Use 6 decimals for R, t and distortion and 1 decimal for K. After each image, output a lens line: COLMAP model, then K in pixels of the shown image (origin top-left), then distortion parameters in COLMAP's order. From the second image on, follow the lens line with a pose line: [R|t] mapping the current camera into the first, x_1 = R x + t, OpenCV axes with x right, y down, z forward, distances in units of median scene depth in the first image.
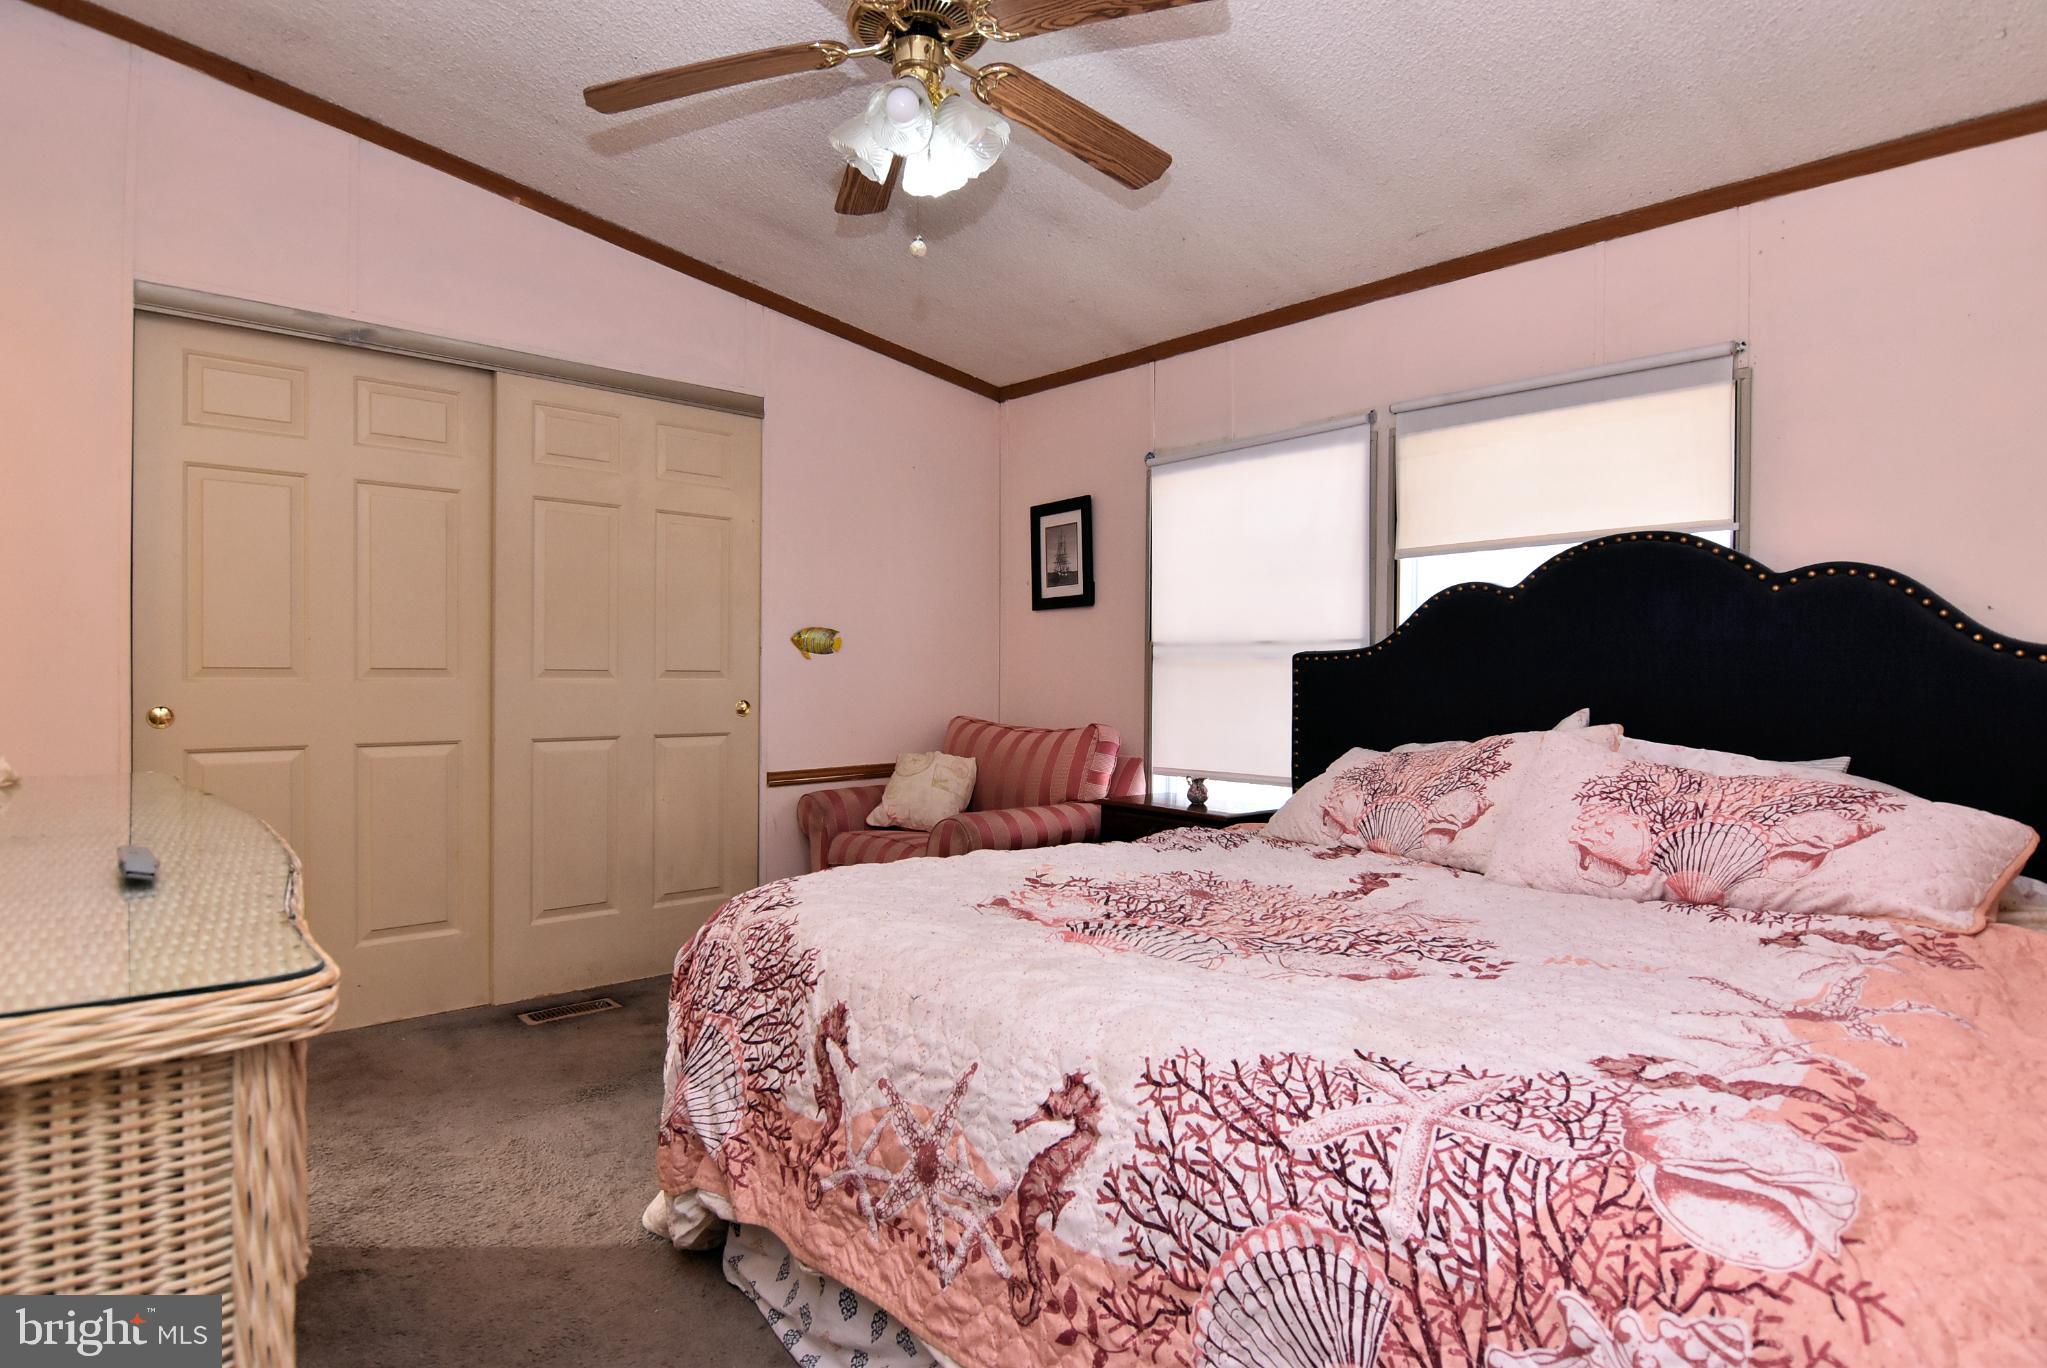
lens RADIAL K [[1084.0, 0, 1021.6], [0, 1084.0, 675.9], [0, 0, 1]] dist [-0.005693, -0.009336]
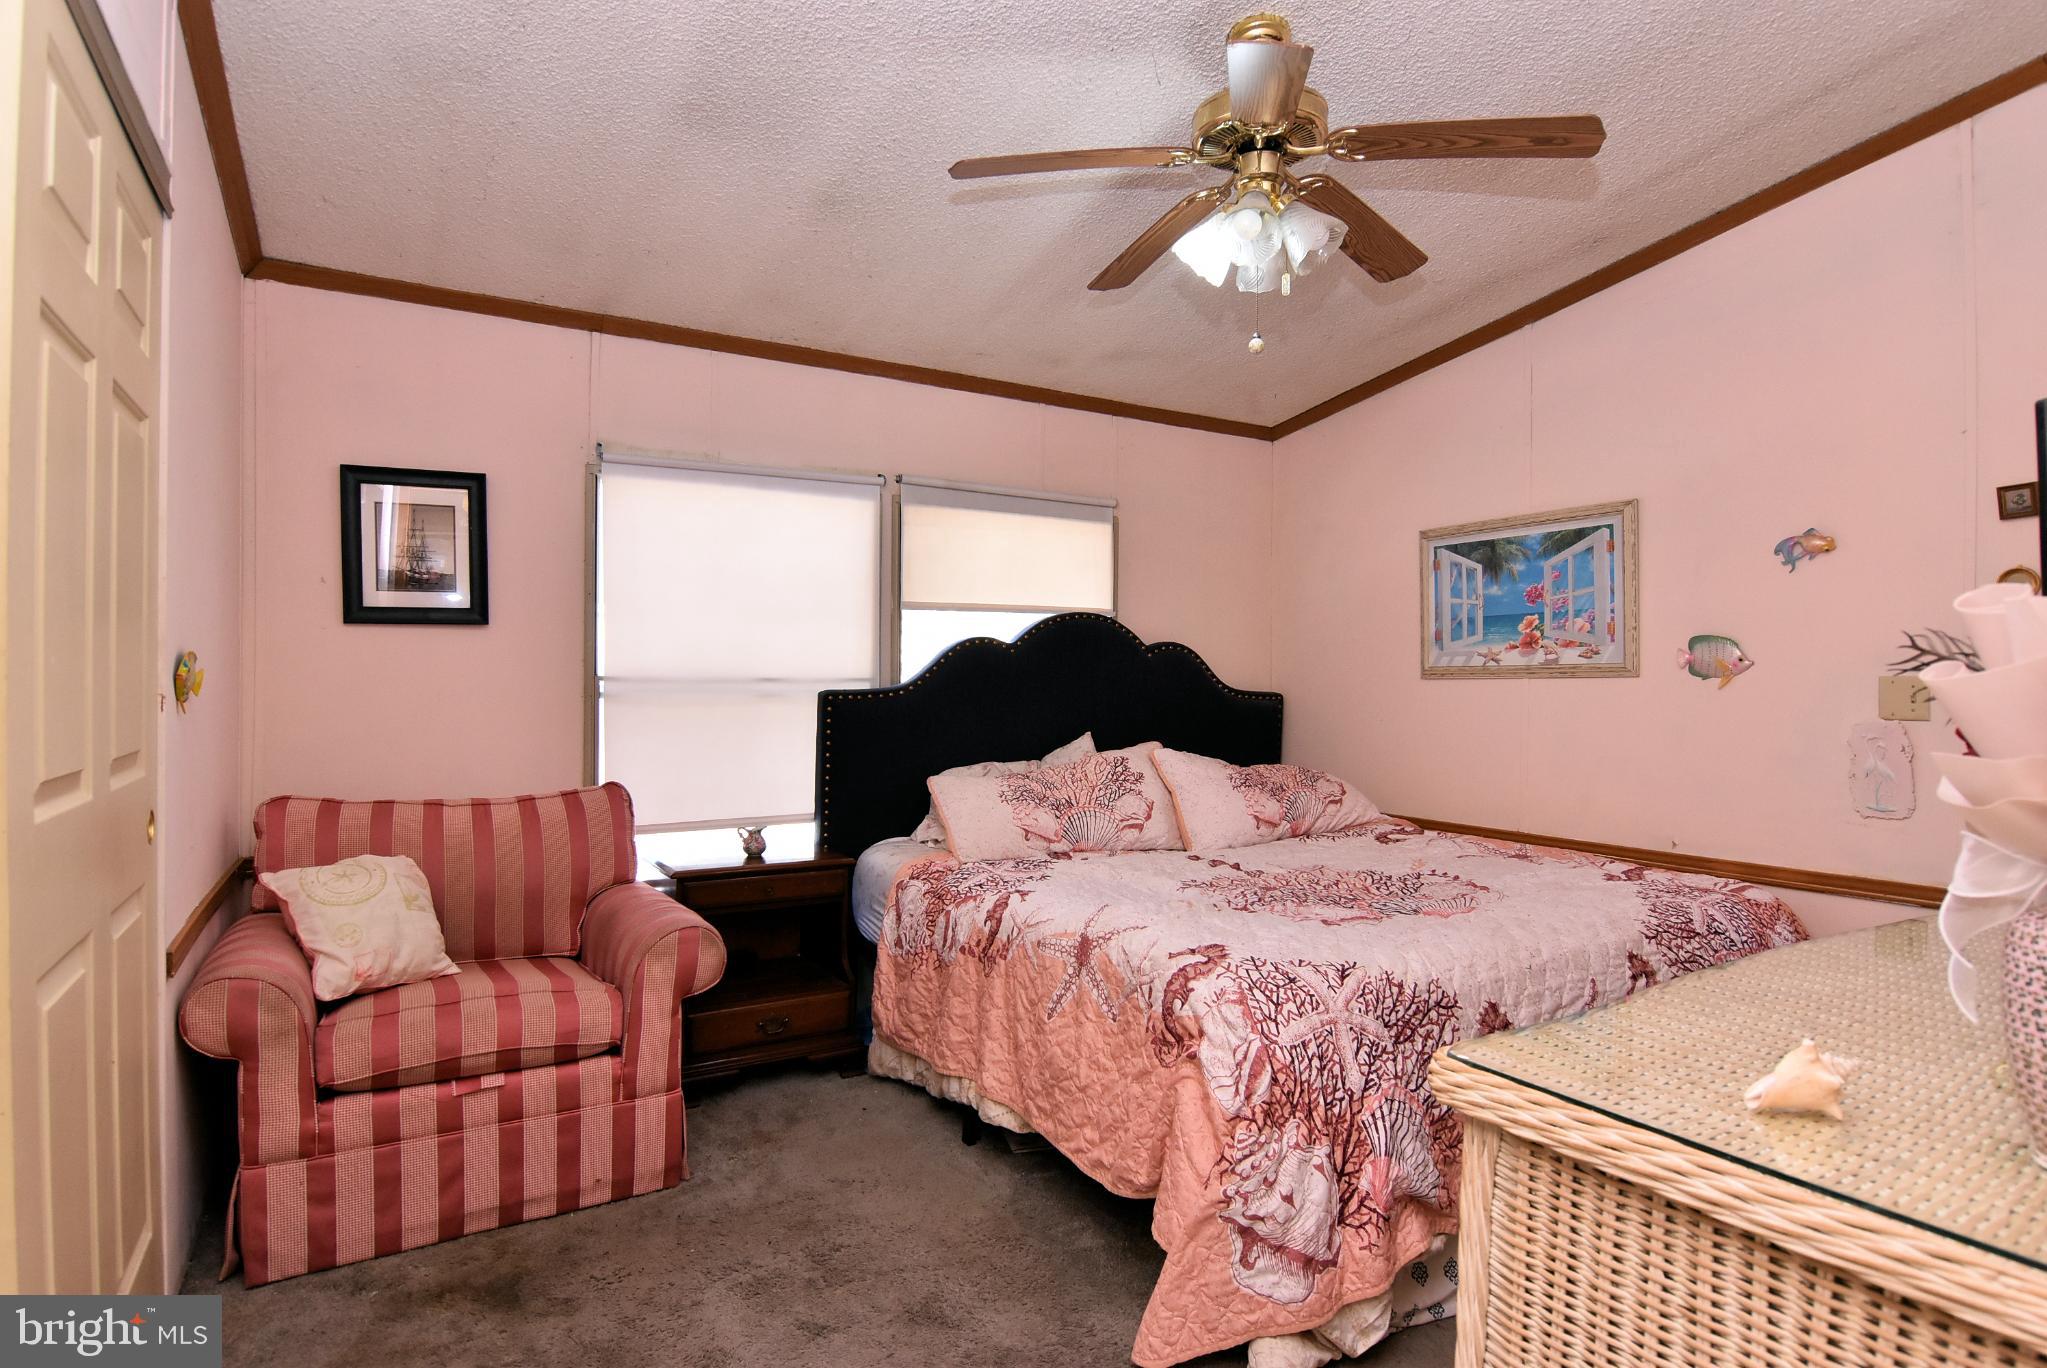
lens RADIAL K [[1084.0, 0, 1022.4], [0, 1084.0, 682.2], [0, 0, 1]] dist [-0.005693, -0.009336]
pose [[0.203868, -0.005141, 0.978985, -0.744025], [0.005041, 0.999978, 0.004201, -0.035060], [-0.978985, 0.004078, 0.203889, 0.636945]]
